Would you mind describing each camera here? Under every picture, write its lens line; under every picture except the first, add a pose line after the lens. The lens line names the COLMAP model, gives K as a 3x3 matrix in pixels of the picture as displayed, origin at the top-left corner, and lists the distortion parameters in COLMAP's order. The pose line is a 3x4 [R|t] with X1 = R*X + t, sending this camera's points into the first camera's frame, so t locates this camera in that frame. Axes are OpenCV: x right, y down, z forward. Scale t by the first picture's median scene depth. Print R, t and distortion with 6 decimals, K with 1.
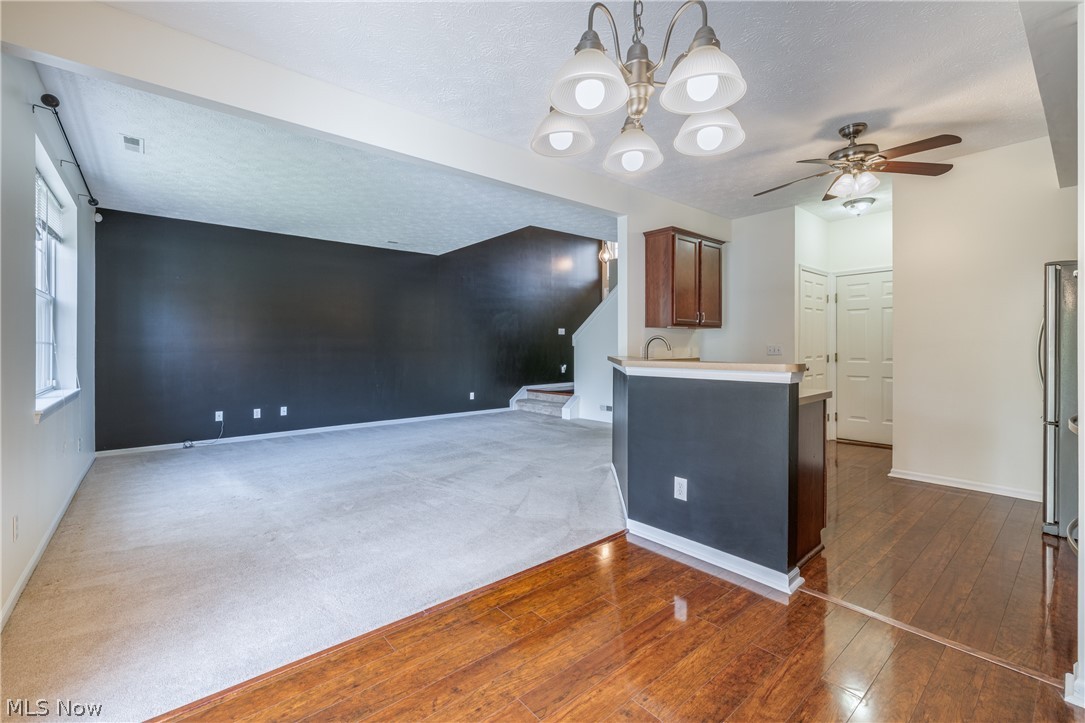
lens RADIAL K [[466.5, 0, 543.0], [0, 466.5, 350.3], [0, 0, 1]] dist [0.000100, 0.000913]
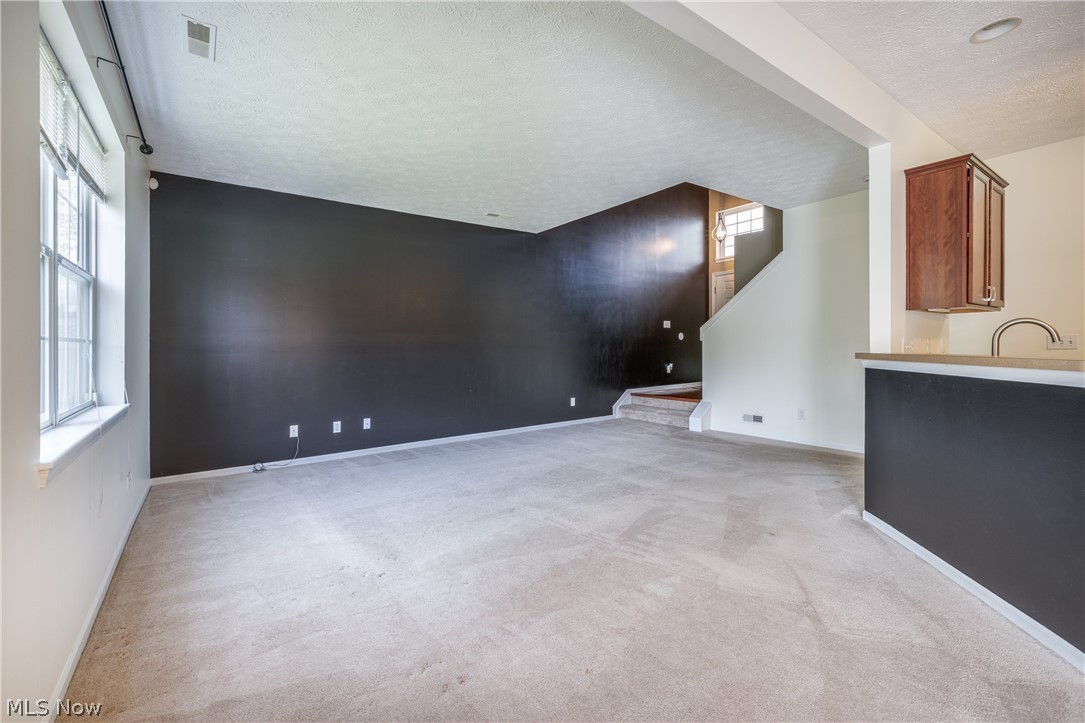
lens RADIAL K [[466.5, 0, 538.7], [0, 466.5, 343.4], [0, 0, 1]] dist [0.000100, 0.000913]
pose [[0.997161, -0.009942, -0.074636, -0.265782], [0.009213, 0.999907, -0.010104, 0.001480], [0.074730, 0.009387, 0.997160, 0.284704]]
